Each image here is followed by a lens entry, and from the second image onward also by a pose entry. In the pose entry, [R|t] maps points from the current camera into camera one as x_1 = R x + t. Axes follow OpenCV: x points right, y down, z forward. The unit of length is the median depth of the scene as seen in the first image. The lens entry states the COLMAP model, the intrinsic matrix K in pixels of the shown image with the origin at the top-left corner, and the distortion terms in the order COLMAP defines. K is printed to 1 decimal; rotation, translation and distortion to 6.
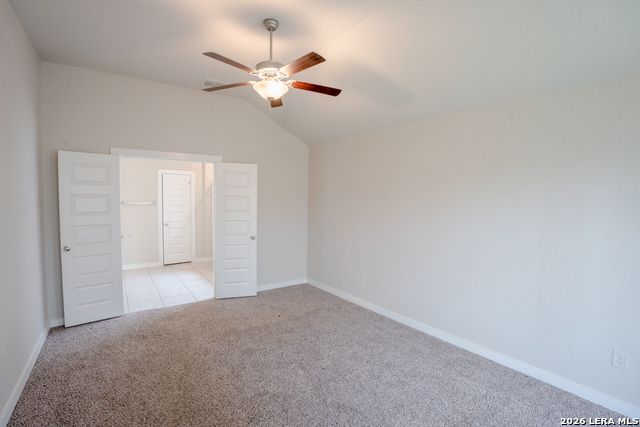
lens RADIAL K [[295.2, 0, 316.5], [0, 295.2, 214.7], [0, 0, 1]] dist [-0.070757, 0.019014]
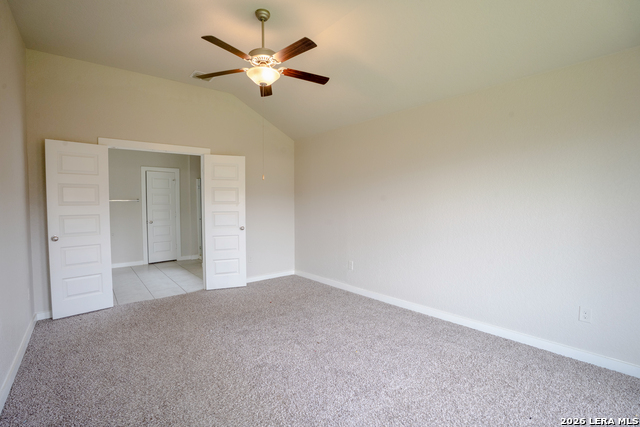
lens RADIAL K [[295.2, 0, 316.5], [0, 295.2, 214.7], [0, 0, 1]] dist [-0.070757, 0.019014]
pose [[0.997668, -0.021281, 0.064859, -0.036570], [0.022297, 0.999639, -0.014976, 0.078293], [-0.064517, 0.016387, 0.997782, -0.044546]]
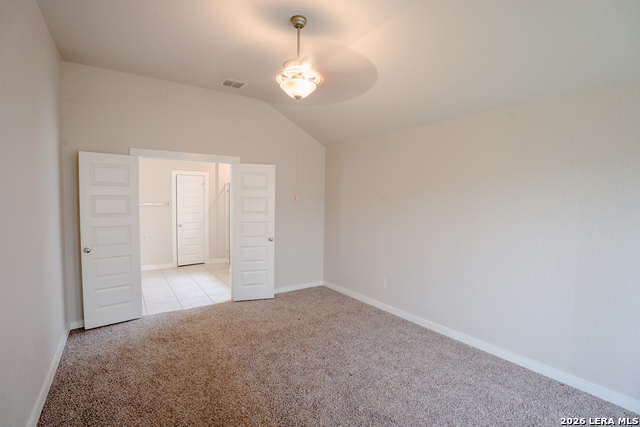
lens RADIAL K [[295.2, 0, 316.5], [0, 295.2, 214.7], [0, 0, 1]] dist [-0.070757, 0.019014]
pose [[0.999788, 0.001198, -0.020540, -0.064475], [-0.001260, 0.999995, -0.002998, -0.002601], [0.020536, 0.003024, 0.999785, 0.022482]]
